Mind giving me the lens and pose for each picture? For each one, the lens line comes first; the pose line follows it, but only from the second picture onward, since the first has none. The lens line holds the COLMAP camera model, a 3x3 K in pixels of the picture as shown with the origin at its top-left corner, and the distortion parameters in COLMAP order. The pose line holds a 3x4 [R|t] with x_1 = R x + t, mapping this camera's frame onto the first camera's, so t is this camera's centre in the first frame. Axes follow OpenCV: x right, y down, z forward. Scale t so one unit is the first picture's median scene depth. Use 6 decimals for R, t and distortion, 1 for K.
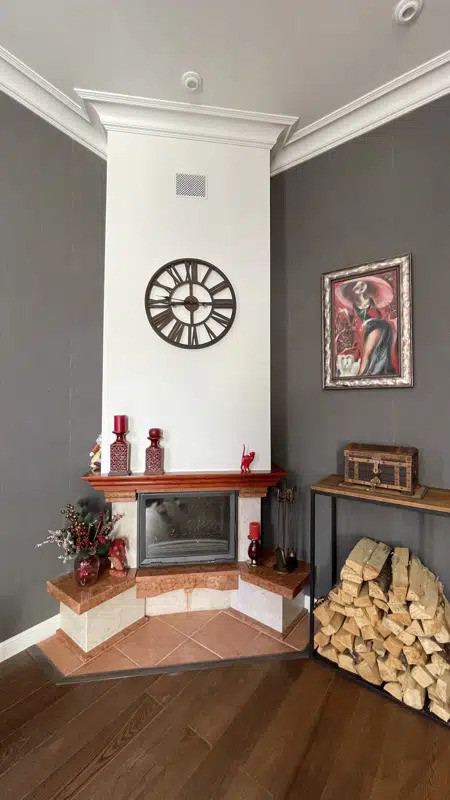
lens RADIAL K [[325.0, 0, 229.7], [0, 325.0, 400.3], [0, 0, 1]] dist [0.000842, 0.000281]
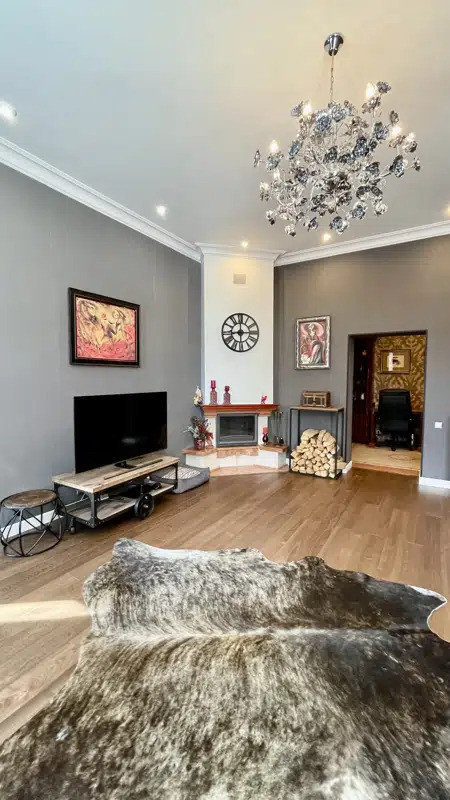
lens RADIAL K [[325.0, 0, 225.1], [0, 325.0, 397.1], [0, 0, 1]] dist [0.000842, 0.000281]
pose [[0.997007, -0.008450, 0.076847, -0.414606], [0.002847, 0.997348, 0.072726, -0.005556], [-0.077258, -0.072290, 0.994387, -1.358664]]
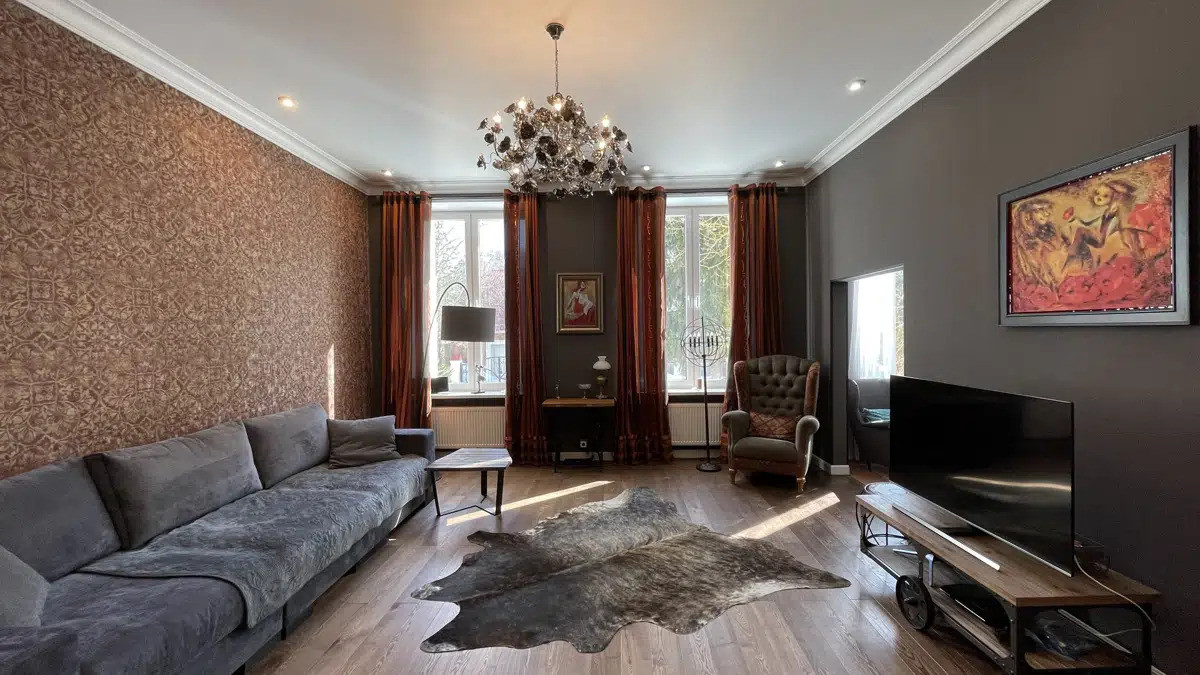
lens RADIAL K [[487.5, 0, 601.5], [0, 487.5, 336.1], [0, 0, 1]] dist [0.000842, 0.000281]
pose [[-0.821194, 0.010942, -0.570544, 1.520304], [0.015247, 0.999880, -0.002769, -0.064808], [0.570445, -0.010972, -0.821262, 2.515257]]
